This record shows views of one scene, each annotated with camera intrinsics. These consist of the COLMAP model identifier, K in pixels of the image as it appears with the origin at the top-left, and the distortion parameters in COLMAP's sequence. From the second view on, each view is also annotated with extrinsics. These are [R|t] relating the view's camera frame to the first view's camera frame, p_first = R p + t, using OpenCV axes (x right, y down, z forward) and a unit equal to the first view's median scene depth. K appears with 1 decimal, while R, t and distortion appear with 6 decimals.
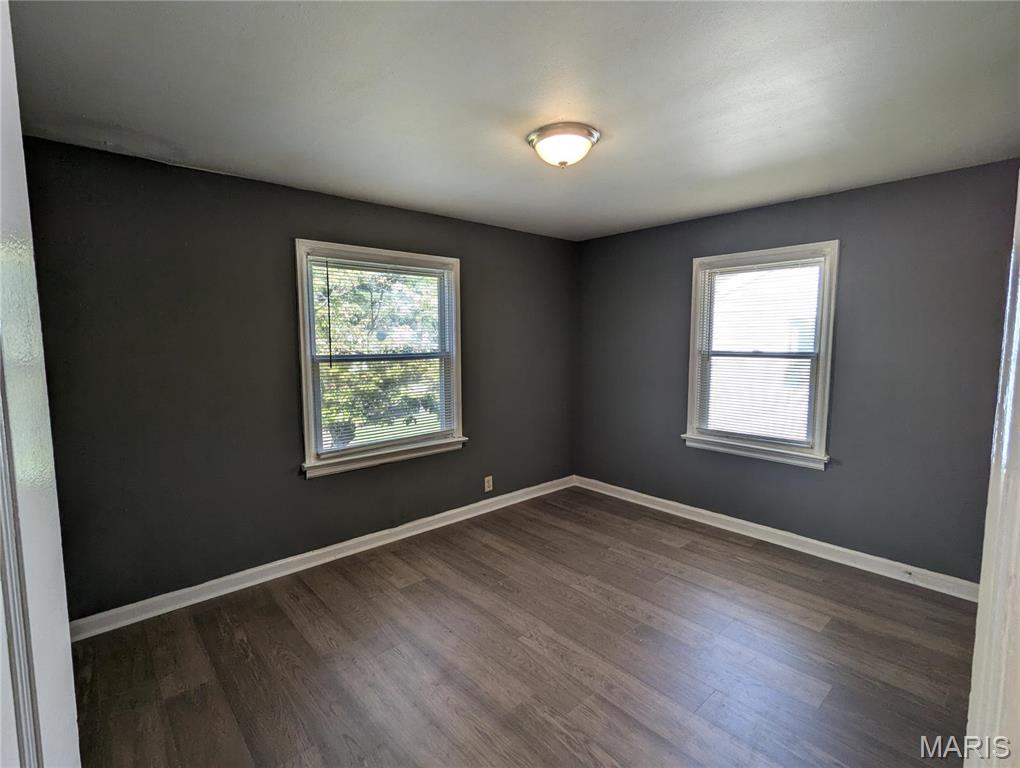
lens RADIAL K [[478.9, 0, 462.7], [0, 478.9, 386.7], [0, 0, 1]] dist [0.004687, 0.000493]
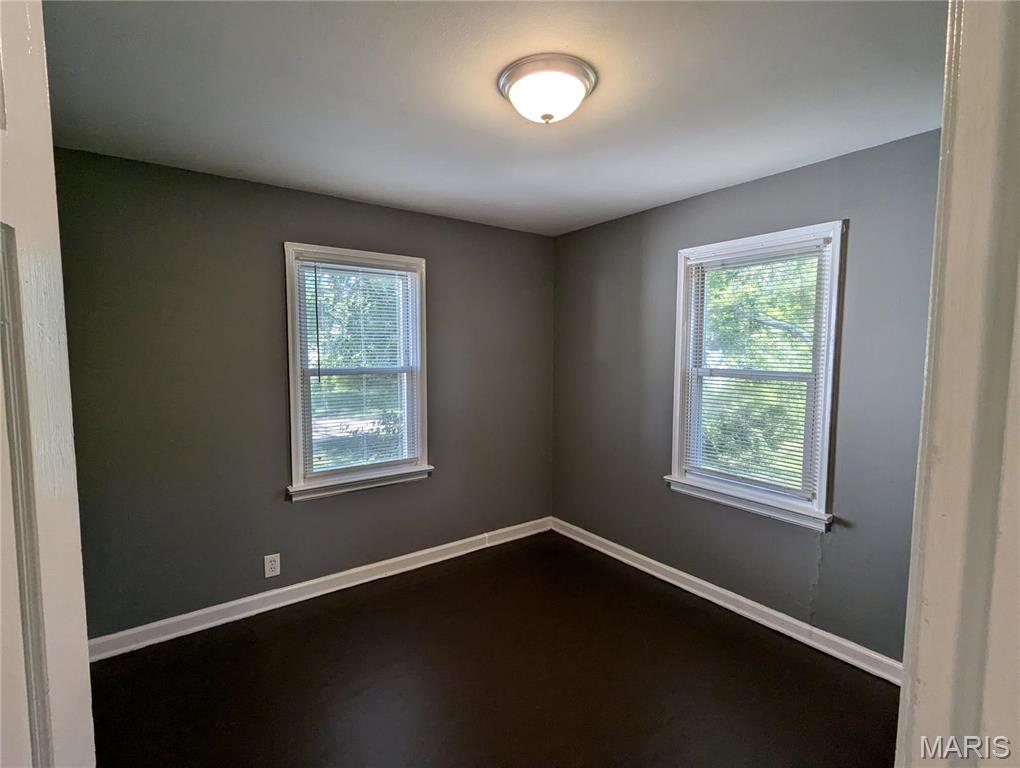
lens RADIAL K [[483.7, 0, 506.5], [0, 483.7, 386.6], [0, 0, 1]] dist [0.000339, -0.001277]
pose [[0.998675, 0.007882, -0.050852, 0.148223], [-0.009143, 0.999656, -0.024602, -0.013150], [0.050641, 0.025035, 0.998403, 0.114487]]
